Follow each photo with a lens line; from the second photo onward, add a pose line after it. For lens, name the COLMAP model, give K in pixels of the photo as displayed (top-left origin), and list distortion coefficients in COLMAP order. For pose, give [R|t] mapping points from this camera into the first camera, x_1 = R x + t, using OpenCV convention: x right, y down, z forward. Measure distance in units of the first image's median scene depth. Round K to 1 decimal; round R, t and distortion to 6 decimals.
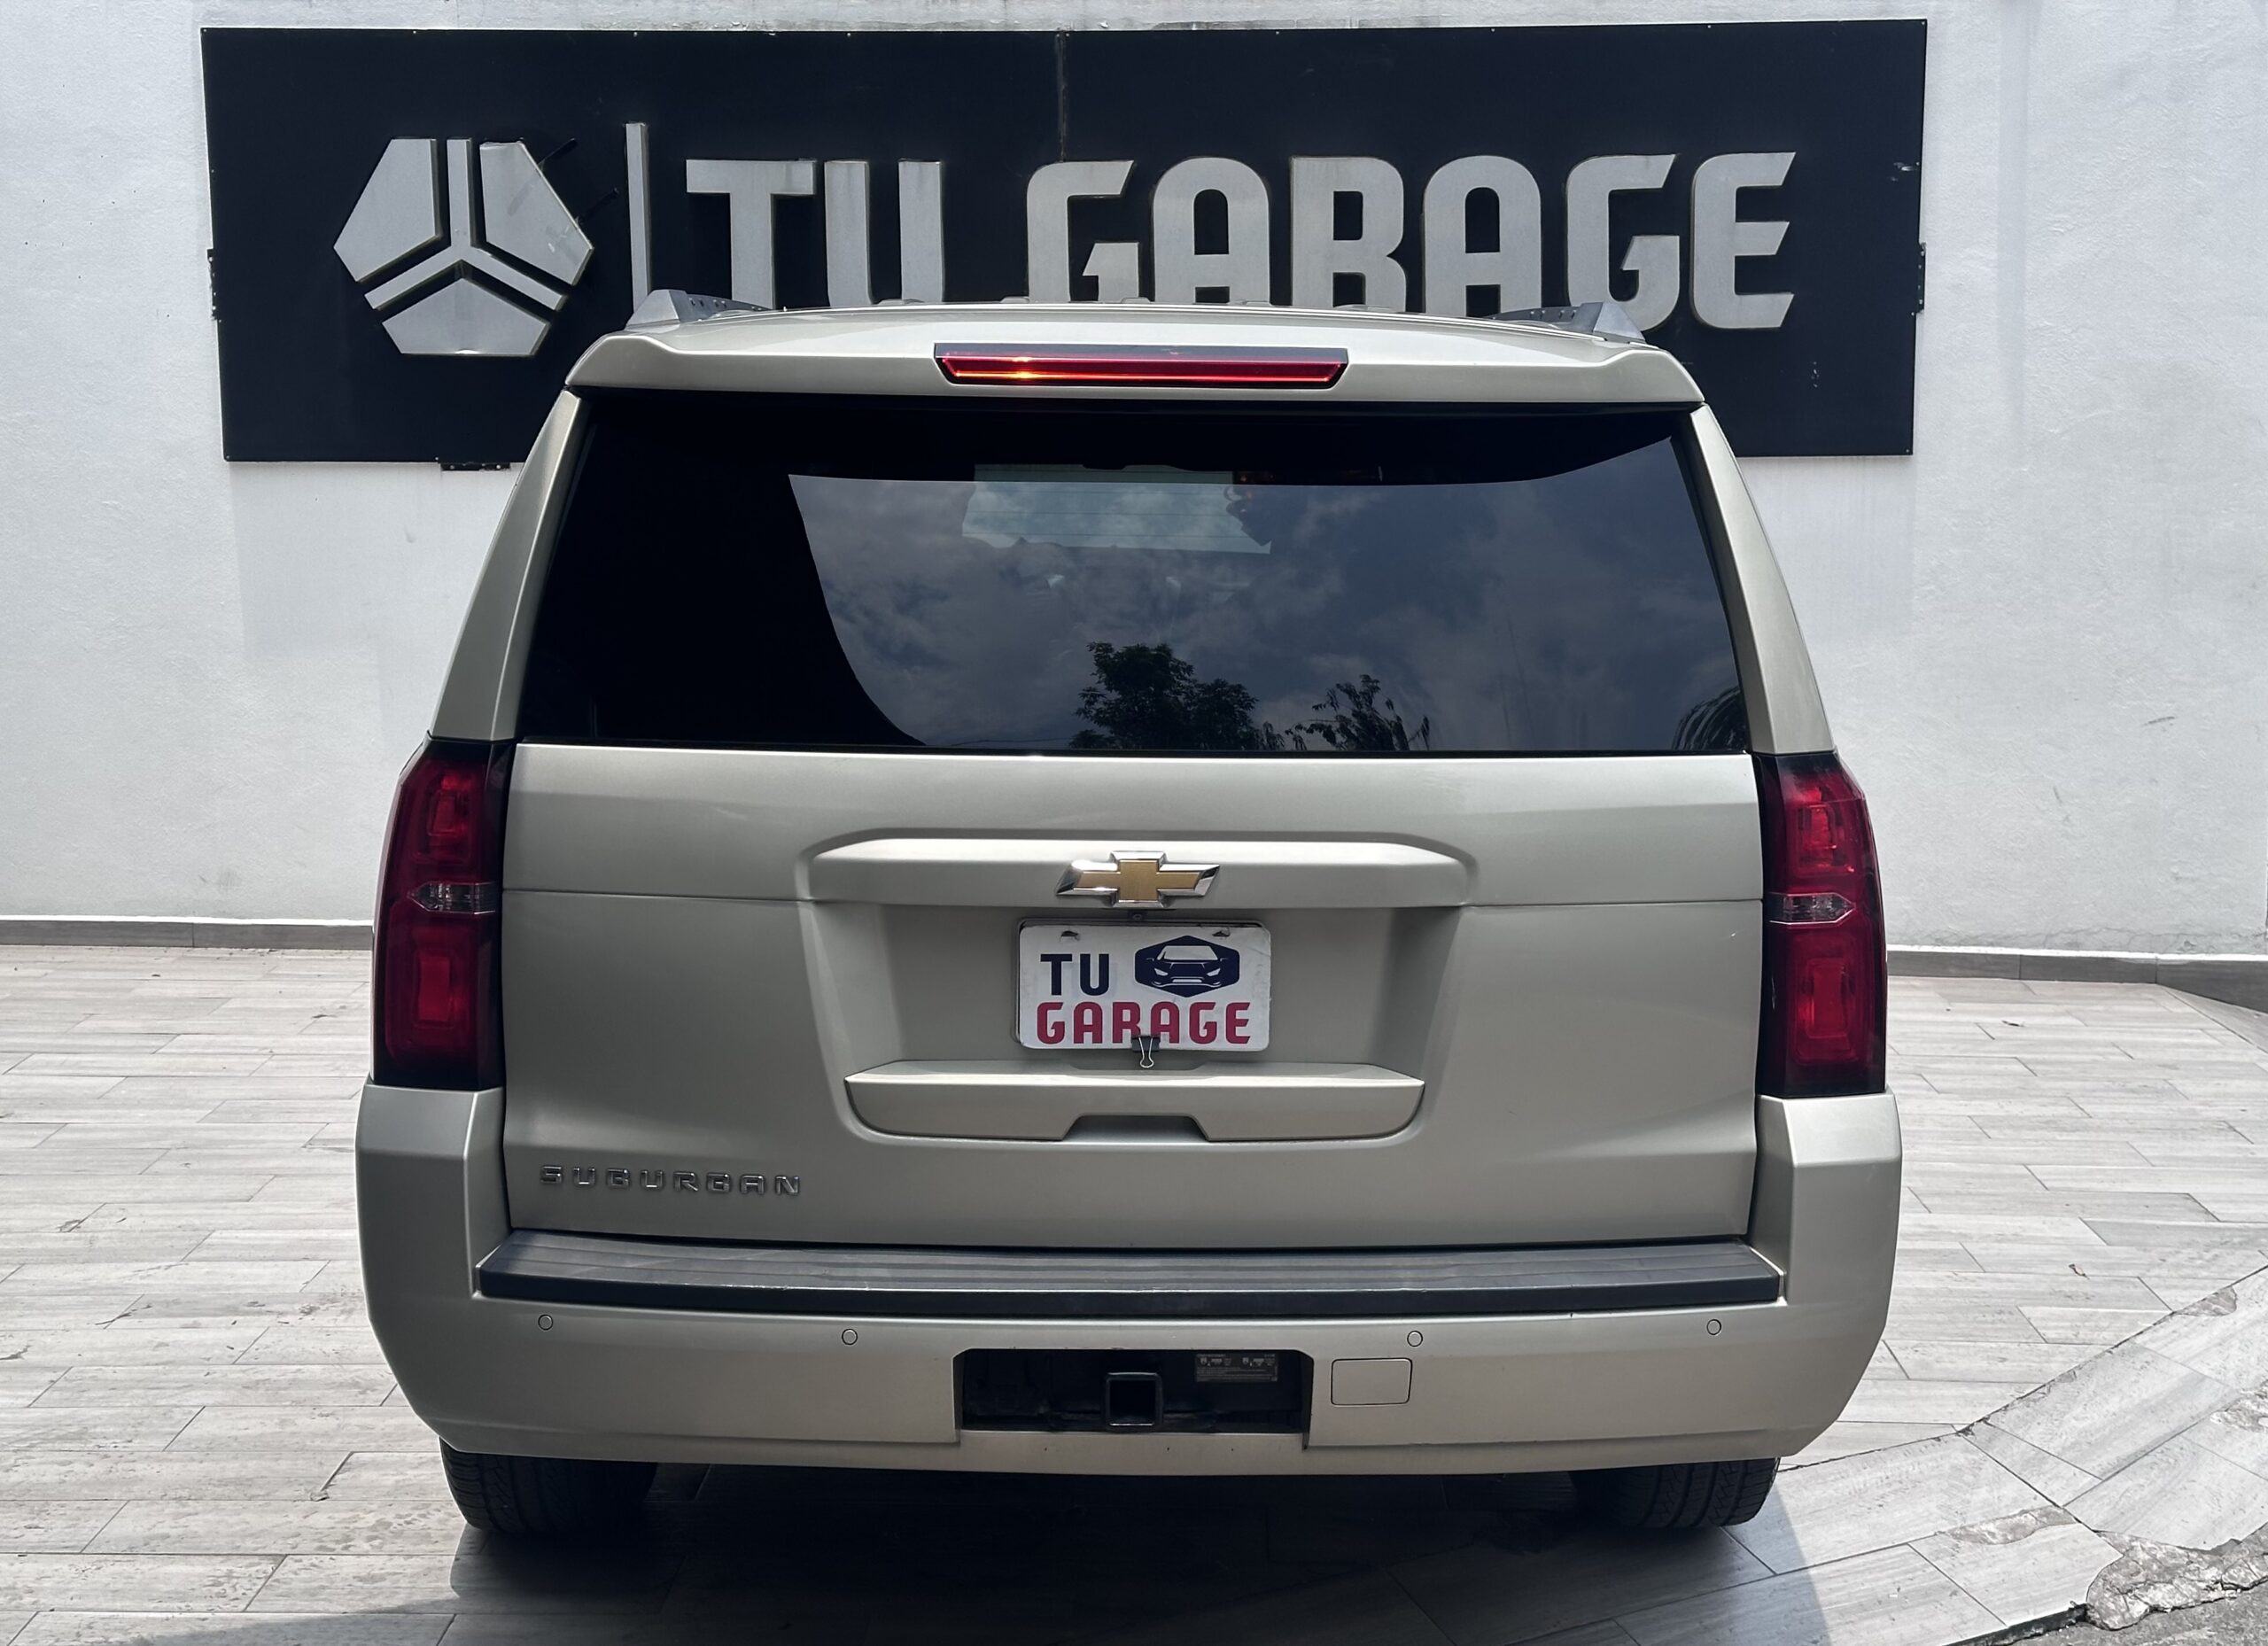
lens RADIAL K [[3181.9, 0, 1152.1], [0, 3181.9, 780.0], [0, 0, 1]] dist [0.234637, -0.506244]
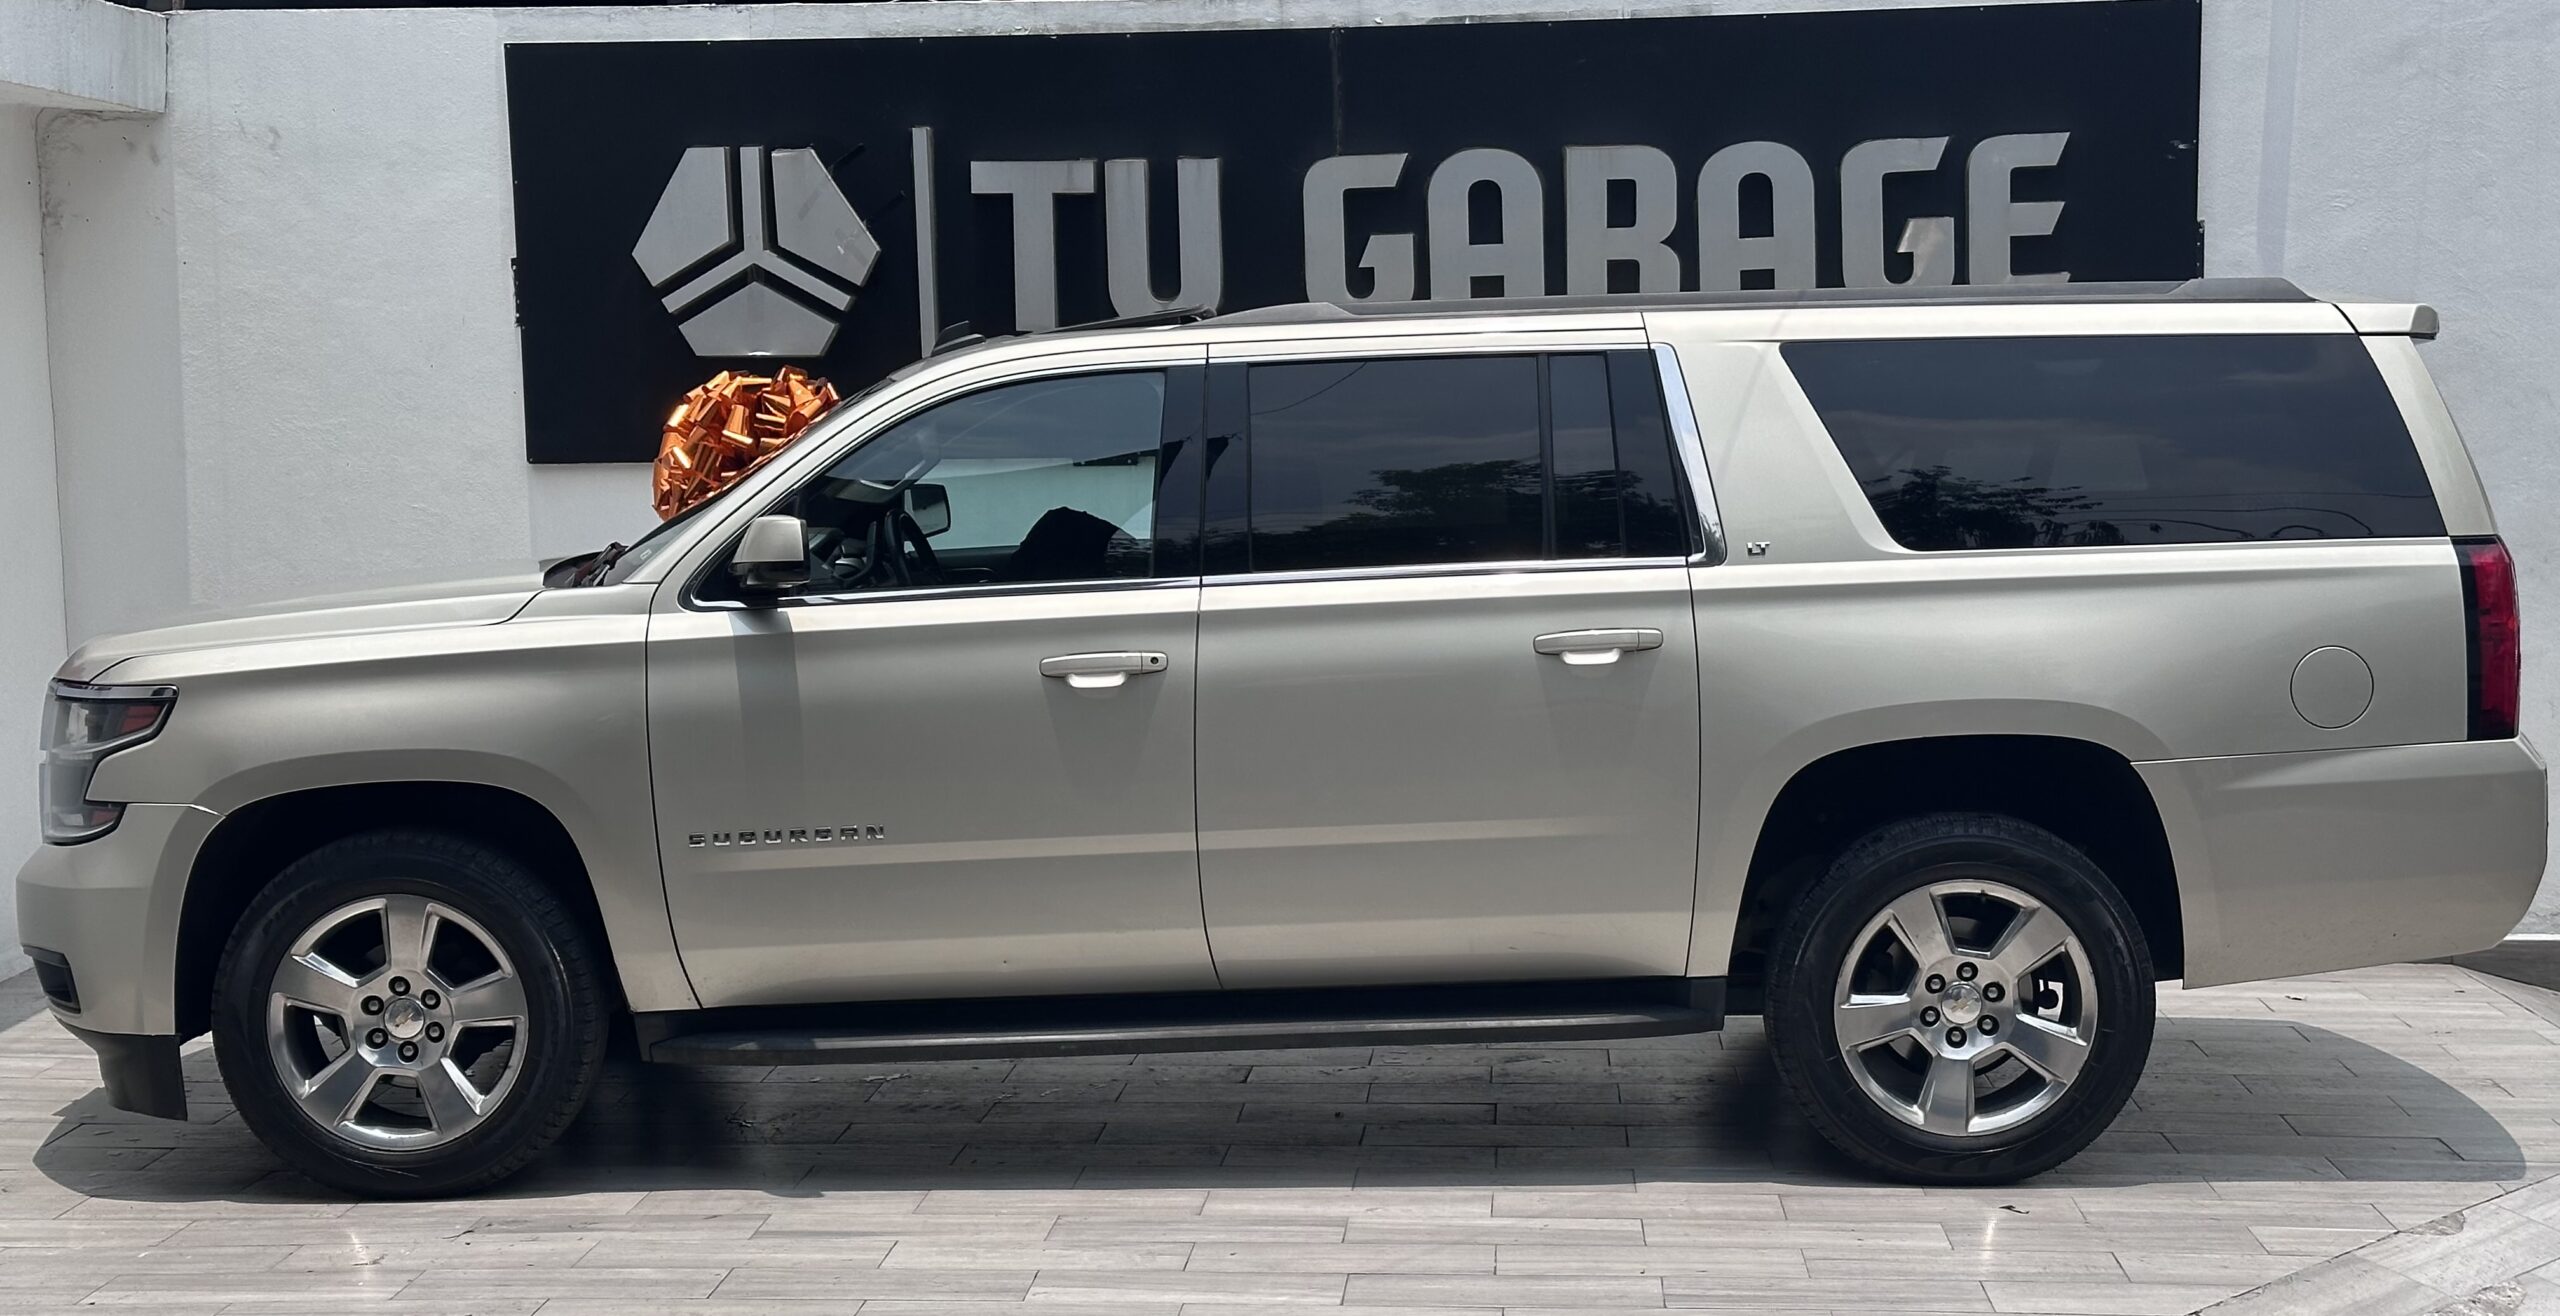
lens RADIAL K [[3511.5, 0, 1282.4], [0, 3511.5, 793.2], [0, 0, 1]] dist [0.210876, -0.395670]
pose [[0.998531, -0.007971, -0.053599, 0.012779], [0.007158, 0.999857, -0.015337, 0.025771], [0.053714, 0.014931, 0.998445, -0.113111]]
